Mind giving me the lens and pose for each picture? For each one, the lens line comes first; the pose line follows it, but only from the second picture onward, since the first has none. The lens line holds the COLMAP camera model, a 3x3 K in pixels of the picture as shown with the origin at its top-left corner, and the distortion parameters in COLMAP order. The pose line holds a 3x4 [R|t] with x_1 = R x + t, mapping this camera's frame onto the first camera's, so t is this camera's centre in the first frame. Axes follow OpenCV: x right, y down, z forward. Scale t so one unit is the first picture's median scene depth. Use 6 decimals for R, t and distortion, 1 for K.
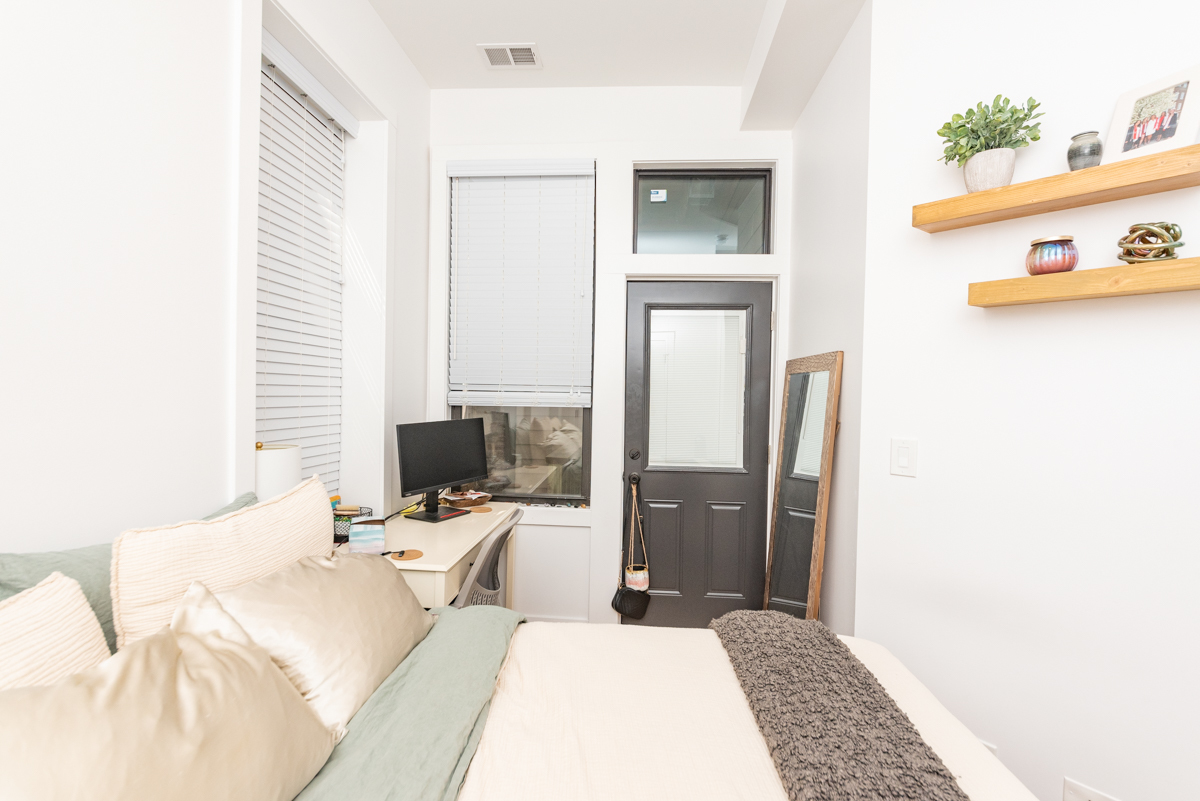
lens RADIAL K [[569.0, 0, 599.4], [0, 569.0, 400.9], [0, 0, 1]] dist [-0.001149, -0.000028]
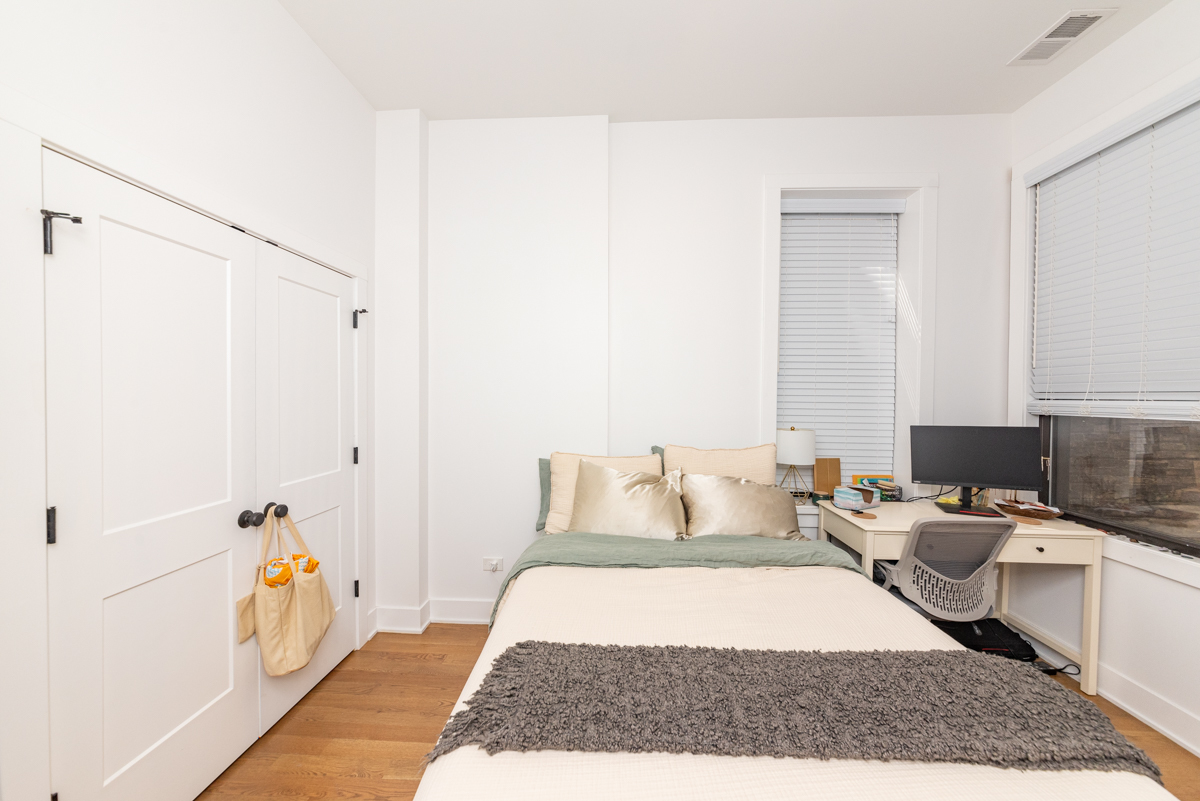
lens RADIAL K [[421.1, 0, 598.8], [0, 421.1, 400.4], [0, 0, 1]] dist [-0.002927, -0.000074]
pose [[0.013181, -0.005019, -0.999901, 0.527211], [-0.019364, 0.999799, -0.005274, 0.003226], [0.999726, 0.019432, 0.013081, 0.257706]]
